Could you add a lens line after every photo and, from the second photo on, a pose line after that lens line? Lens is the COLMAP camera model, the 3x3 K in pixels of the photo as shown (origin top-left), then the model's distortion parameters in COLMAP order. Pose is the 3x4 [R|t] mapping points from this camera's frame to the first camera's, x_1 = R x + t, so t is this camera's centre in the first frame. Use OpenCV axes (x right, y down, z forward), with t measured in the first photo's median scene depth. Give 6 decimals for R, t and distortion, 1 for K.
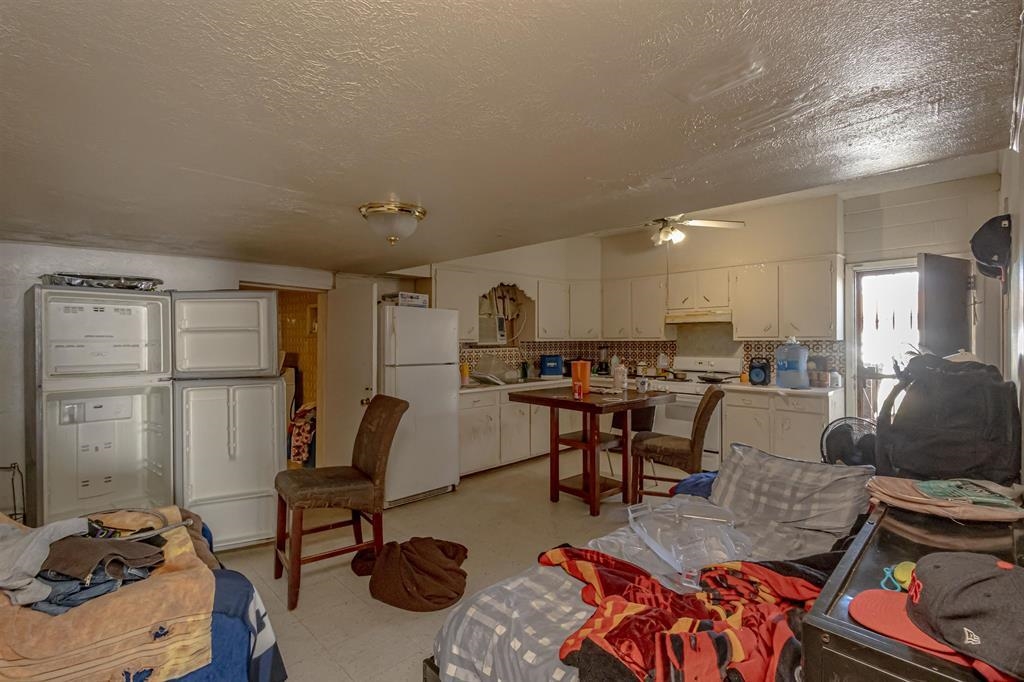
lens RADIAL K [[468.3, 0, 513.4], [0, 468.3, 339.2], [0, 0, 1]] dist [0.007221, -0.000450]
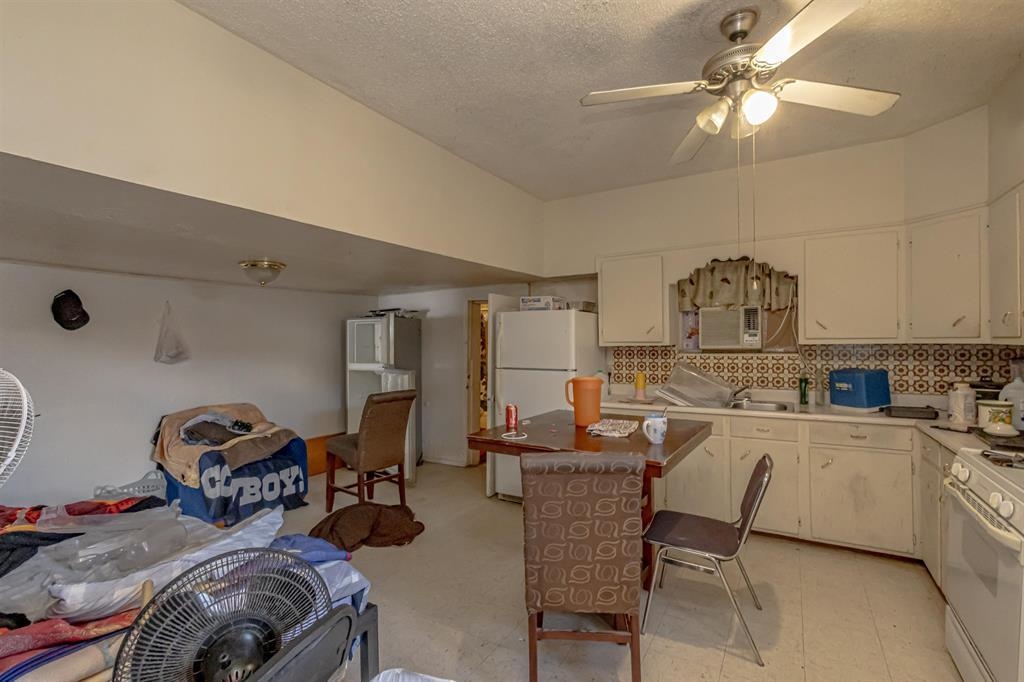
lens RADIAL K [[468.3, 0, 513.4], [0, 468.3, 339.2], [0, 0, 1]] dist [0.007221, -0.000450]
pose [[0.247755, -0.007248, -0.968796, 0.529602], [0.013987, 0.999895, -0.003904, -0.003330], [0.968722, -0.012583, 0.247831, 0.516365]]
